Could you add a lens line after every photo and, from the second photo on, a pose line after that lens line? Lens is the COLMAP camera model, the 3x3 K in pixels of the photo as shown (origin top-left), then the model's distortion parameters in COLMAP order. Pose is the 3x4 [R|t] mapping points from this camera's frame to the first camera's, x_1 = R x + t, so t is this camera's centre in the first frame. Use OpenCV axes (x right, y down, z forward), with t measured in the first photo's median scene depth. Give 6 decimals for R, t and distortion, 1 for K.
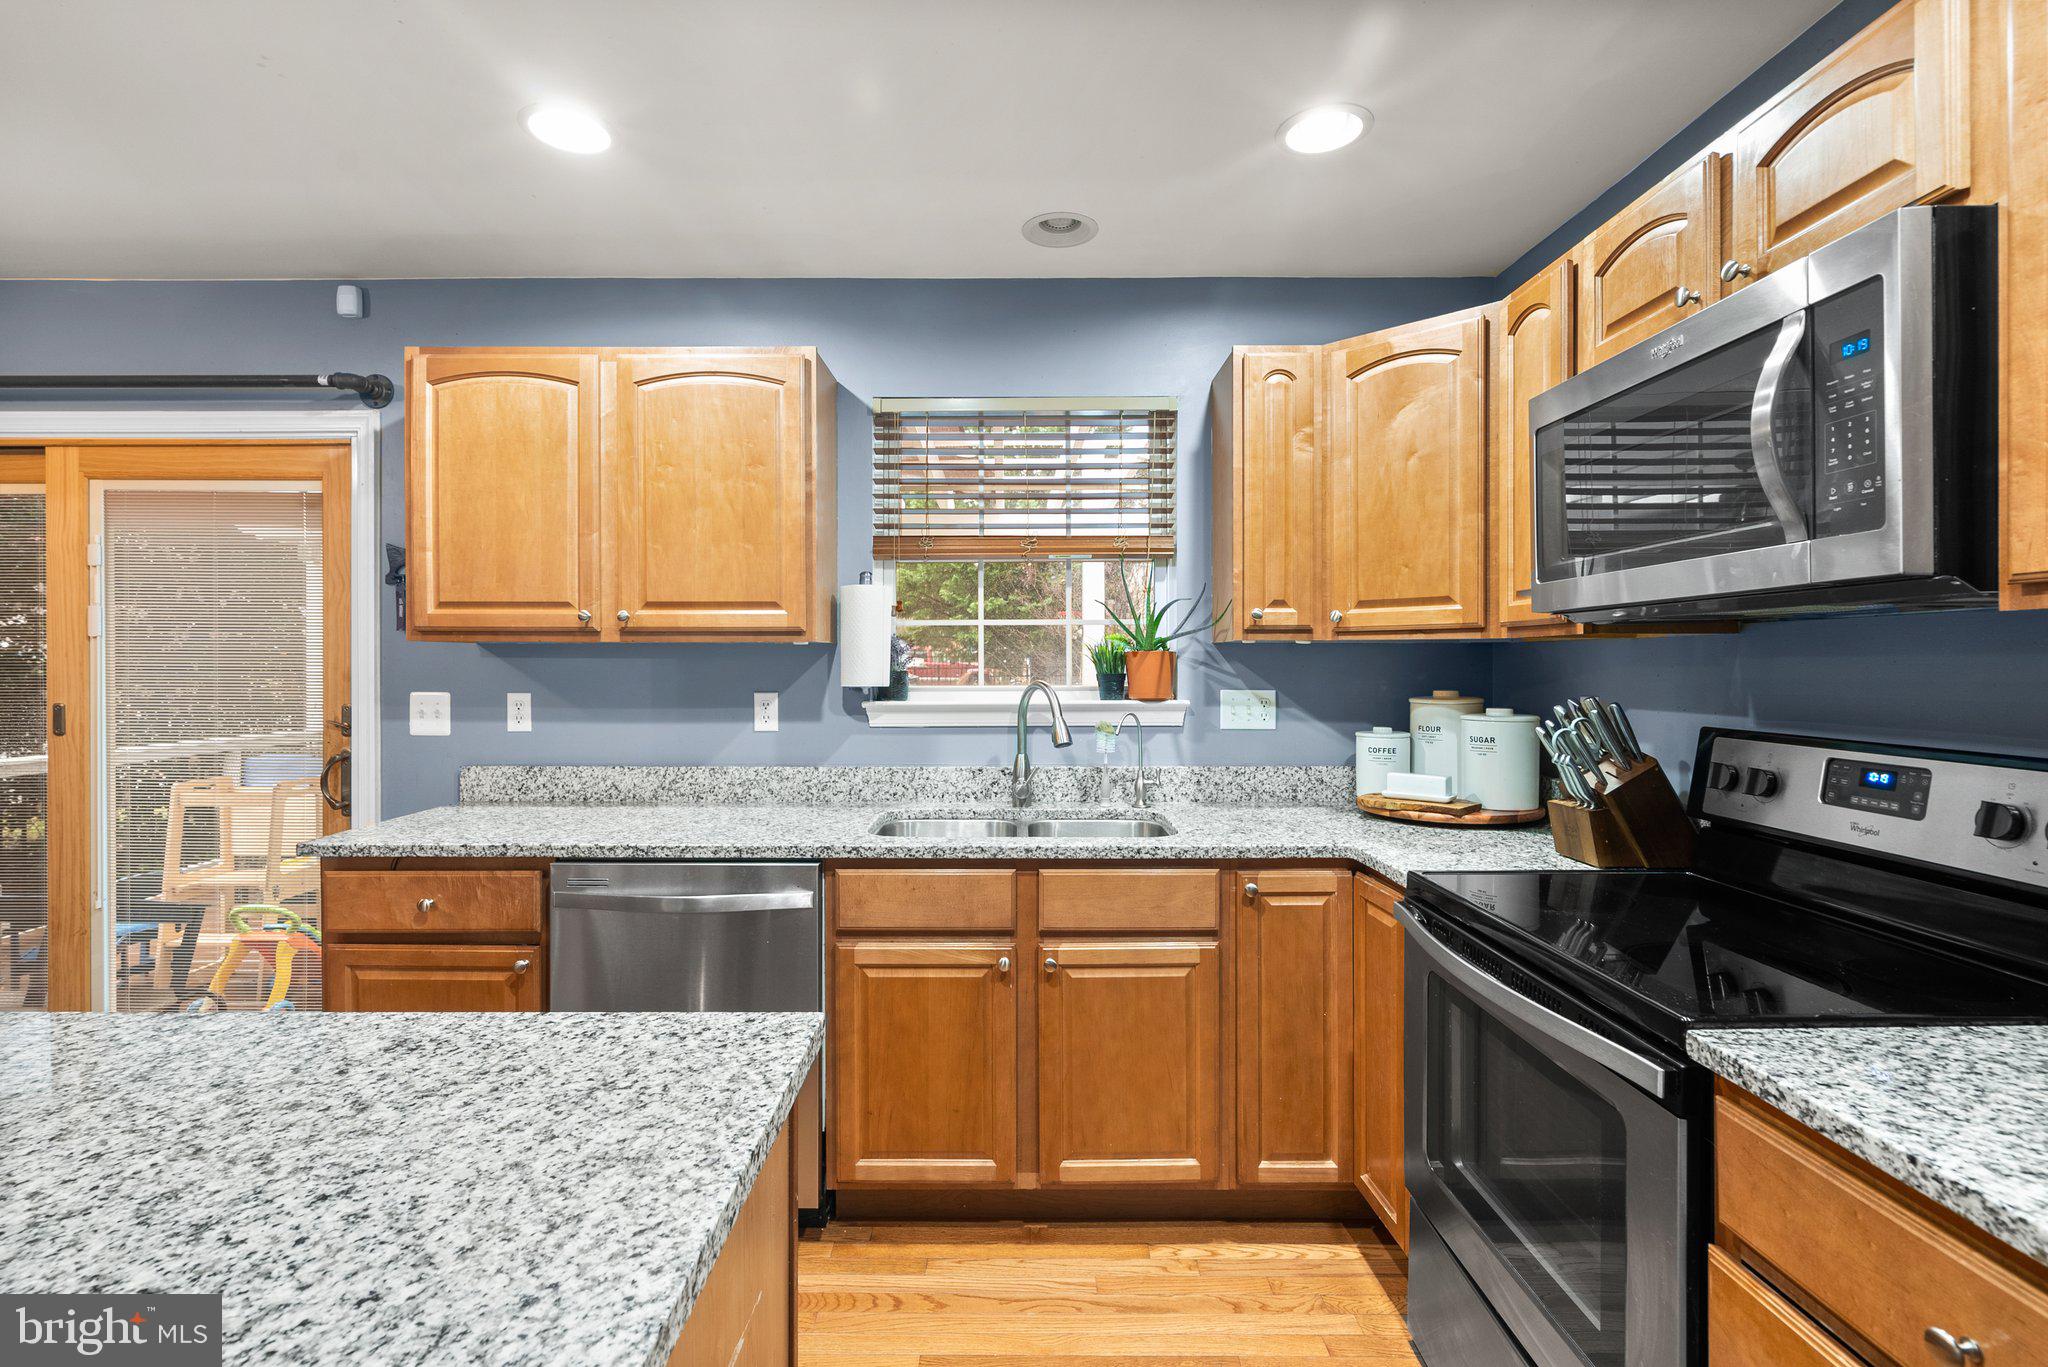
lens RADIAL K [[943.0, 0, 1012.9], [0, 943.0, 669.7], [0, 0, 1]] dist [-0.004284, 0.001924]
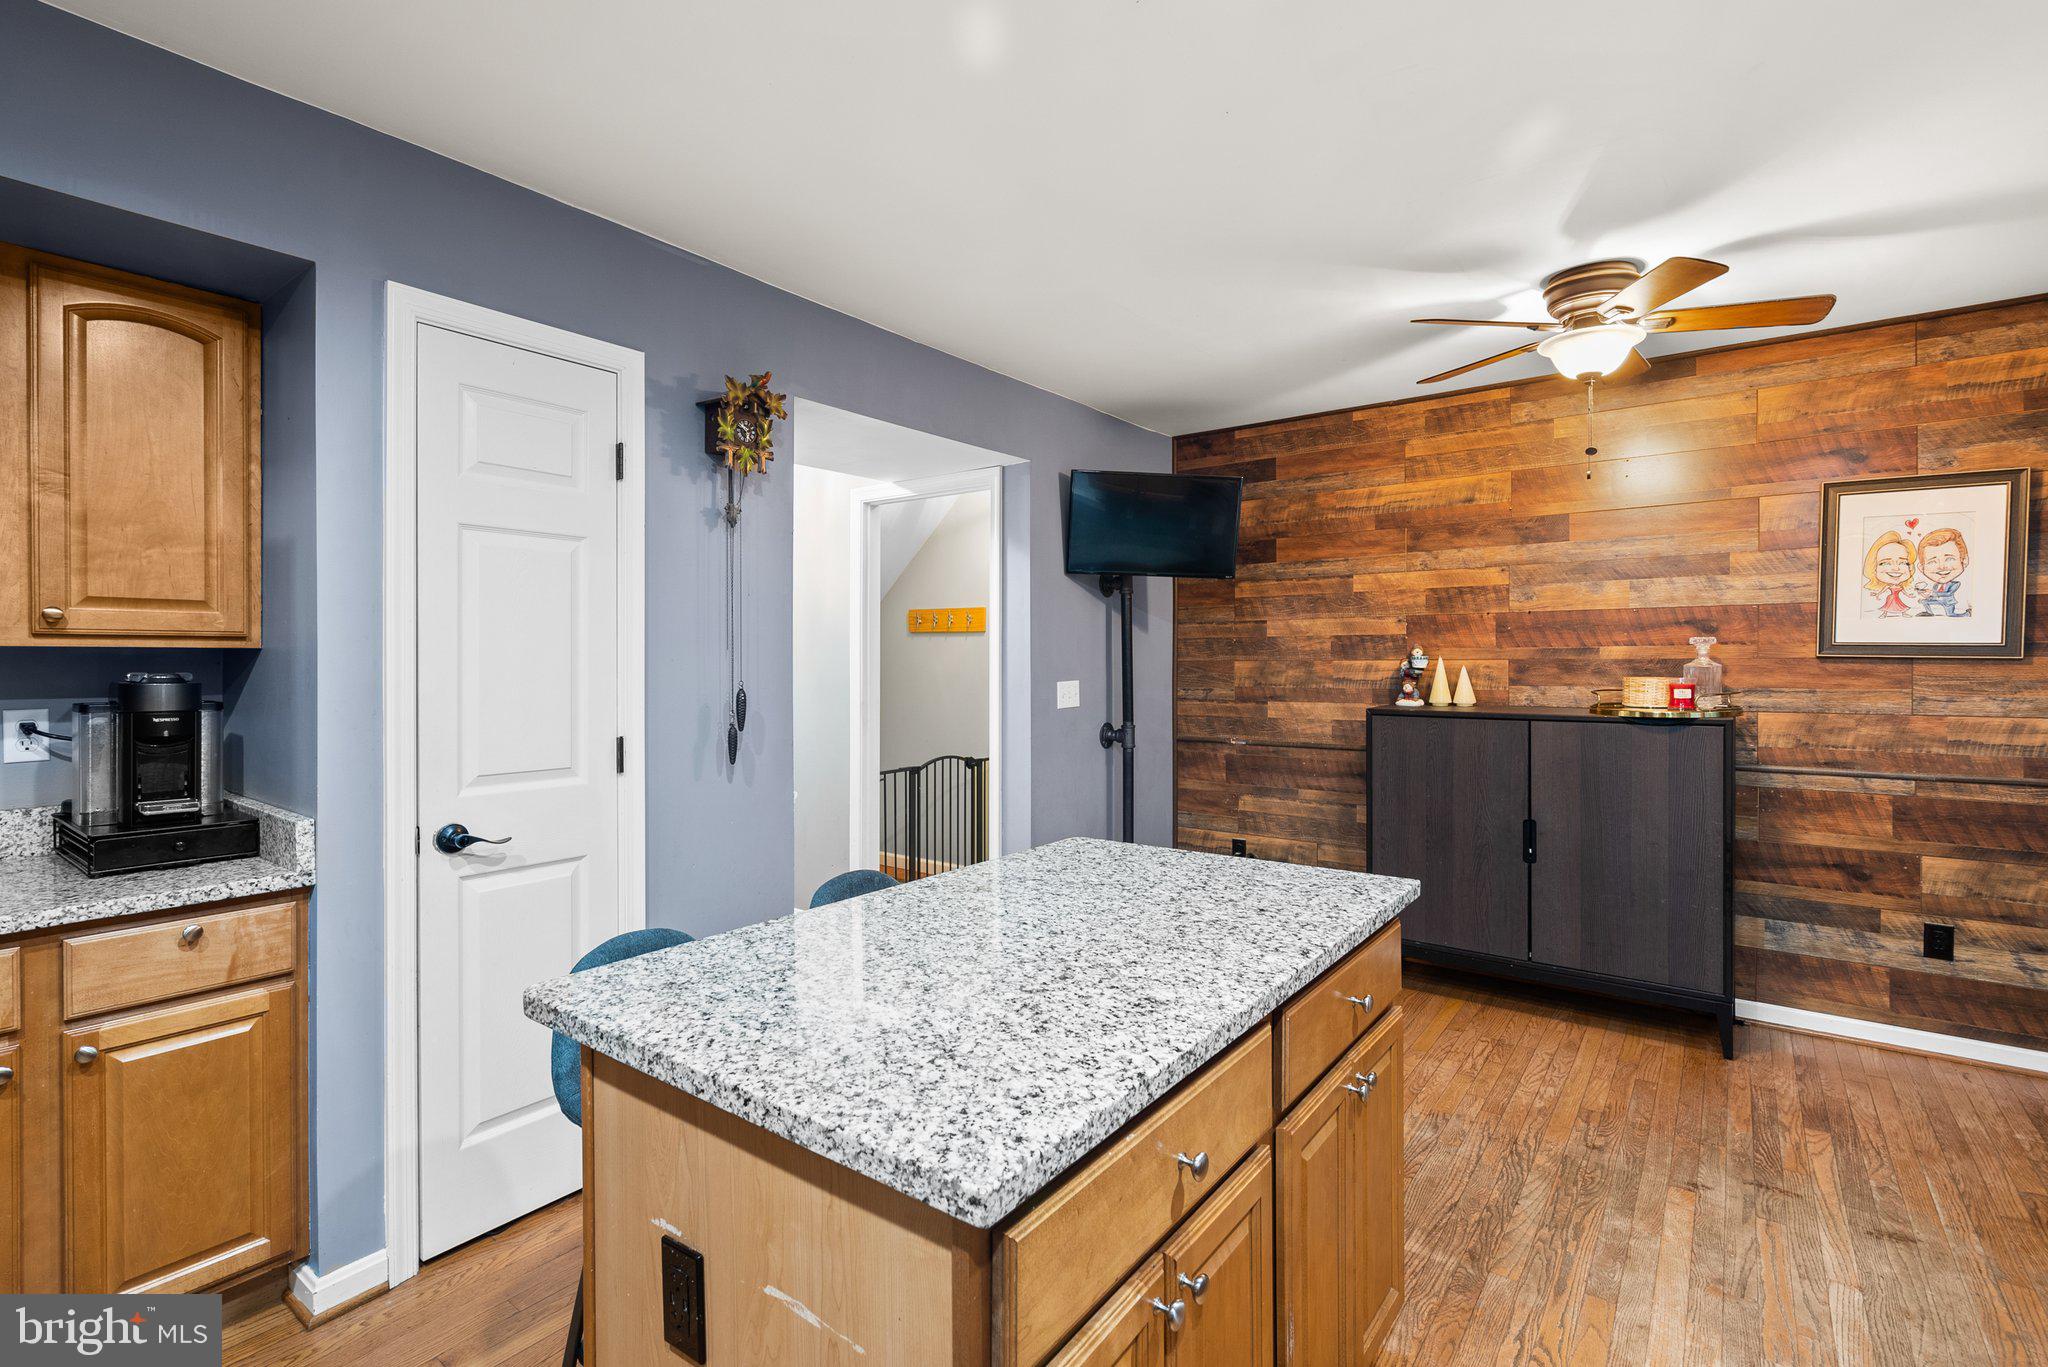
lens RADIAL K [[943.0, 0, 1024.8], [0, 943.0, 663.3], [0, 0, 1]] dist [-0.004284, 0.001924]
pose [[-0.604569, 0.005807, -0.796532, 0.141884], [-0.002357, 0.999956, 0.009079, -0.006751], [0.796549, 0.007366, -0.604529, 0.653925]]
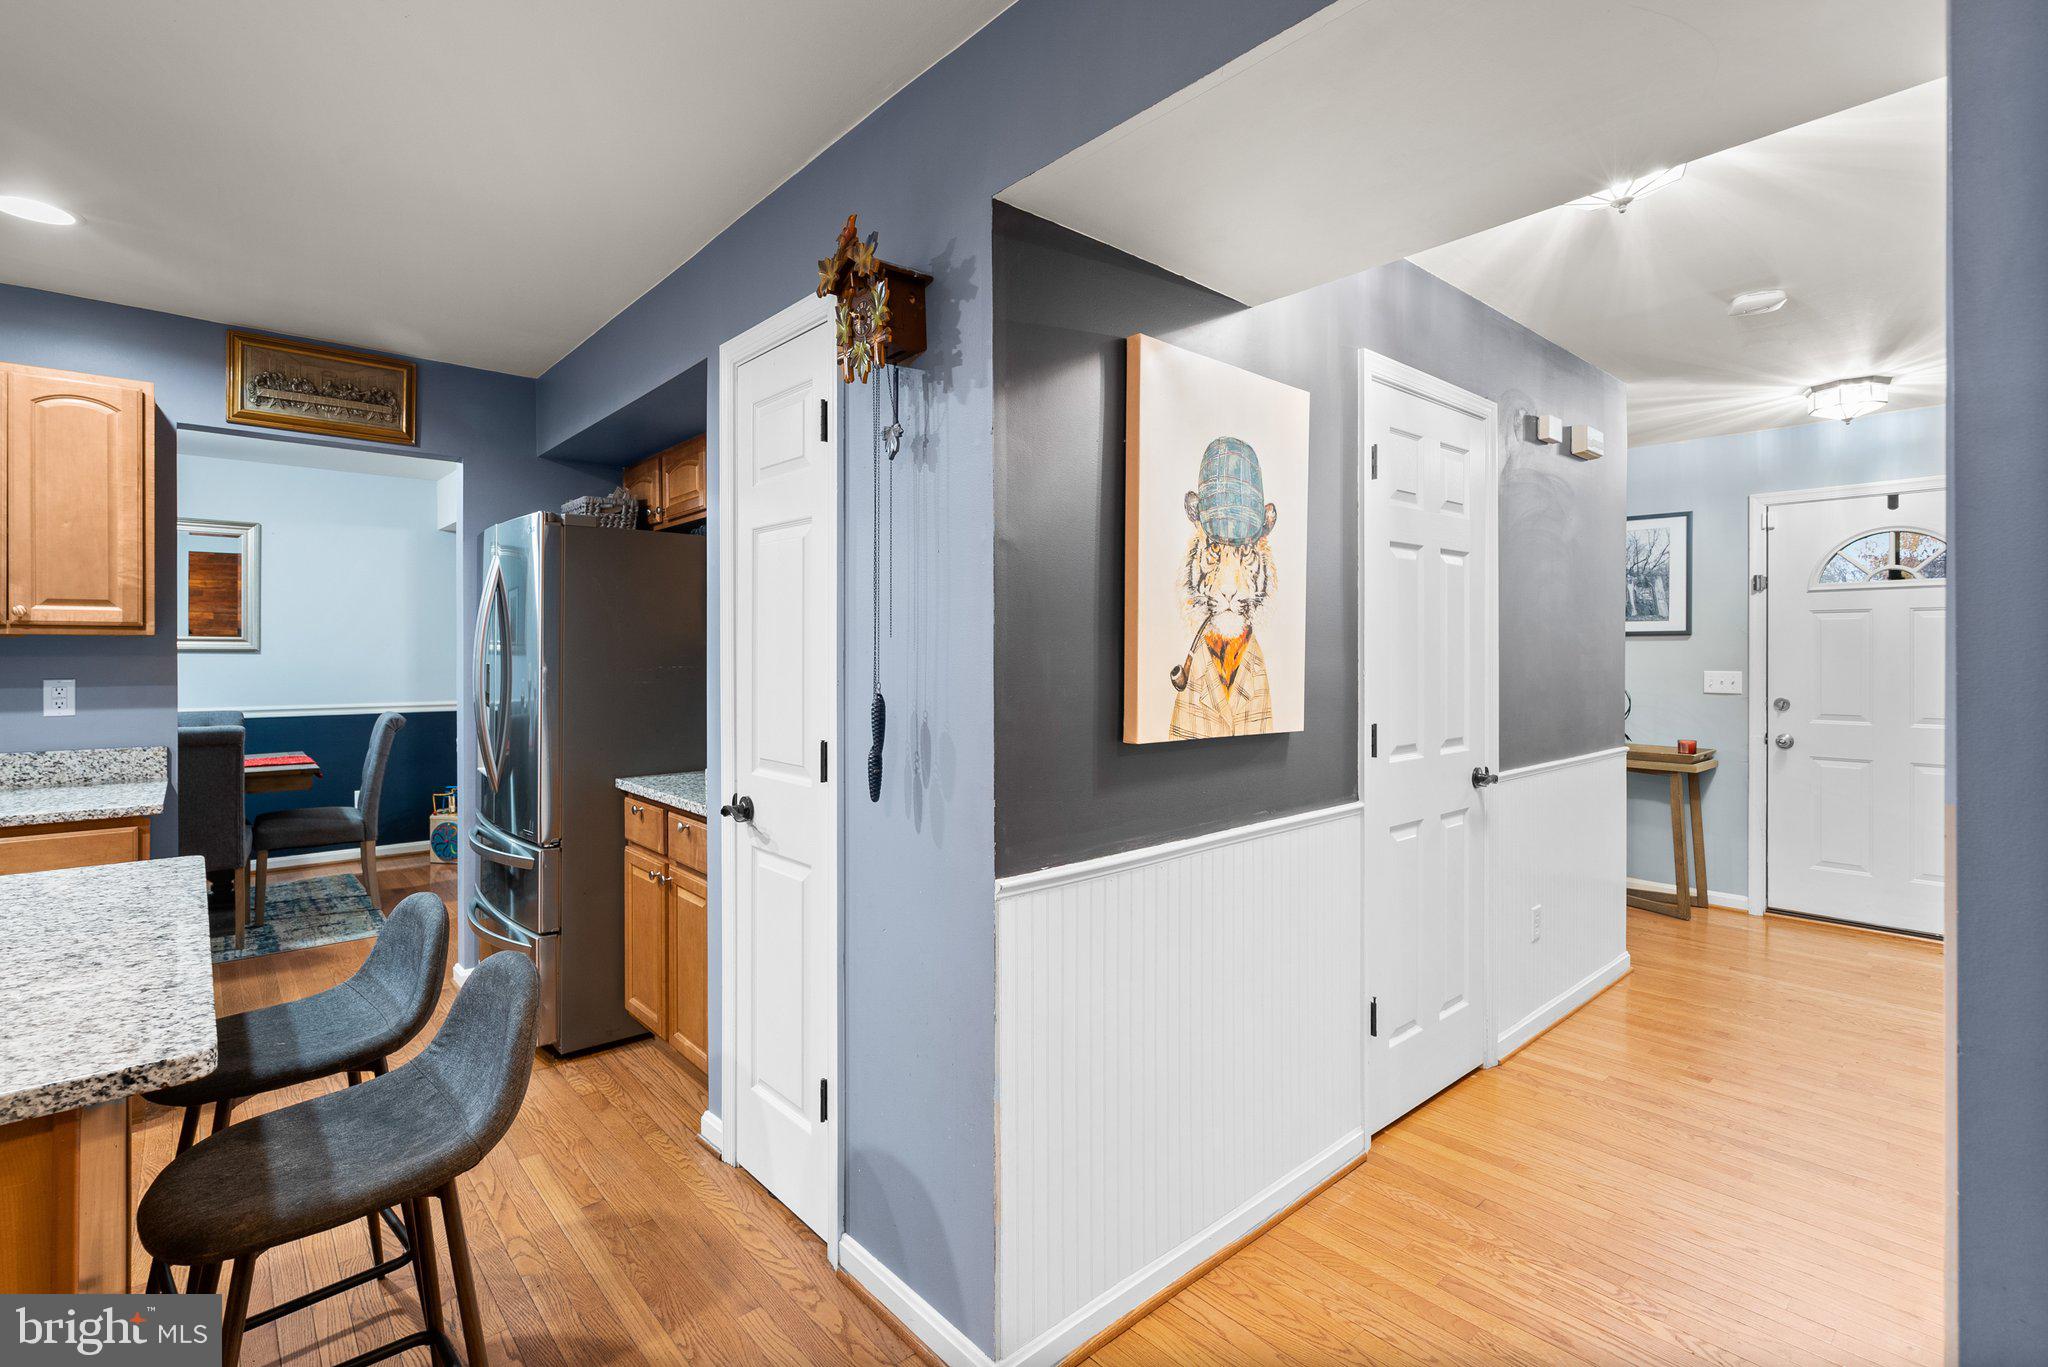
lens RADIAL K [[943.0, 0, 1016.4], [0, 943.0, 654.6], [0, 0, 1]] dist [-0.004284, 0.001924]
pose [[-0.657686, 0.000011, 0.753292, -1.148005], [0.005200, 0.999976, 0.004525, -0.000412], [-0.753274, 0.006894, -0.657671, 0.147525]]
